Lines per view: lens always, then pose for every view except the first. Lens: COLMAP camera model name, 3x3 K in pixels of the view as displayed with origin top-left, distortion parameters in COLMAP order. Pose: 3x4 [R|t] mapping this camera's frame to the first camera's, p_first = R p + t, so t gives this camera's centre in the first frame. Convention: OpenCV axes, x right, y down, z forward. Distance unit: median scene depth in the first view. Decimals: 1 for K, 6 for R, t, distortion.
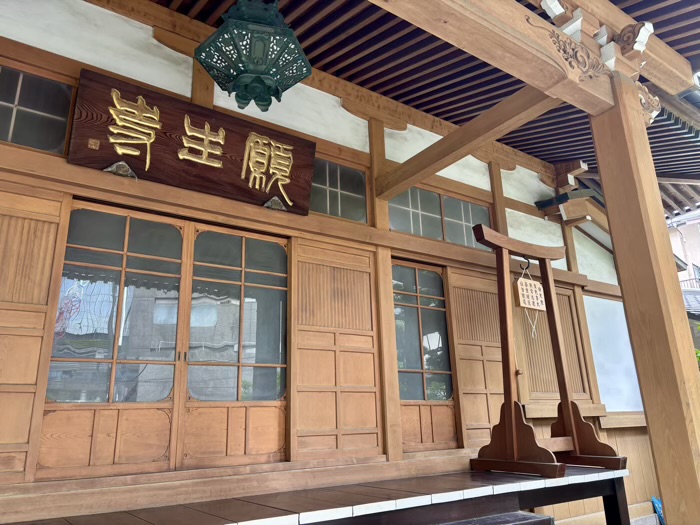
lens RADIAL K [[528.4, 0, 348.8], [0, 528.4, 267.2], [0, 0, 1]] dist [0.079368, -0.103857]
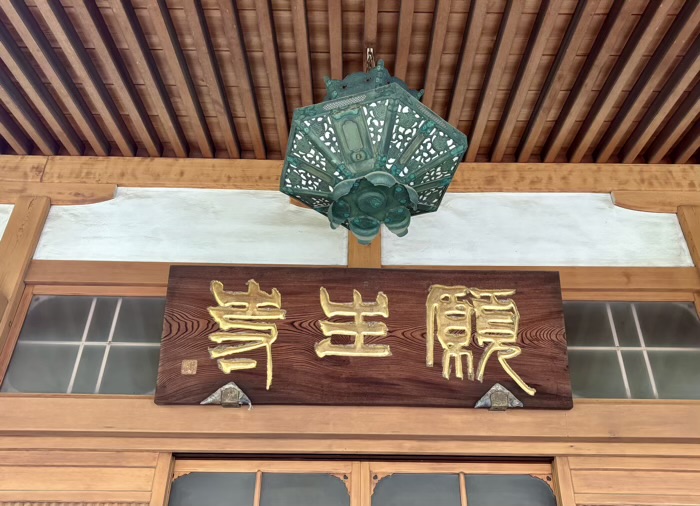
lens RADIAL K [[739.0, 0, 349.9], [0, 739.0, 260.9], [0, 0, 1]] dist [0.194471, -0.625135]
pose [[0.830489, -0.310190, -0.462677, 0.127007], [0.126883, 0.914114, -0.385093, 0.023374], [0.542391, 0.261110, 0.798519, 0.297727]]
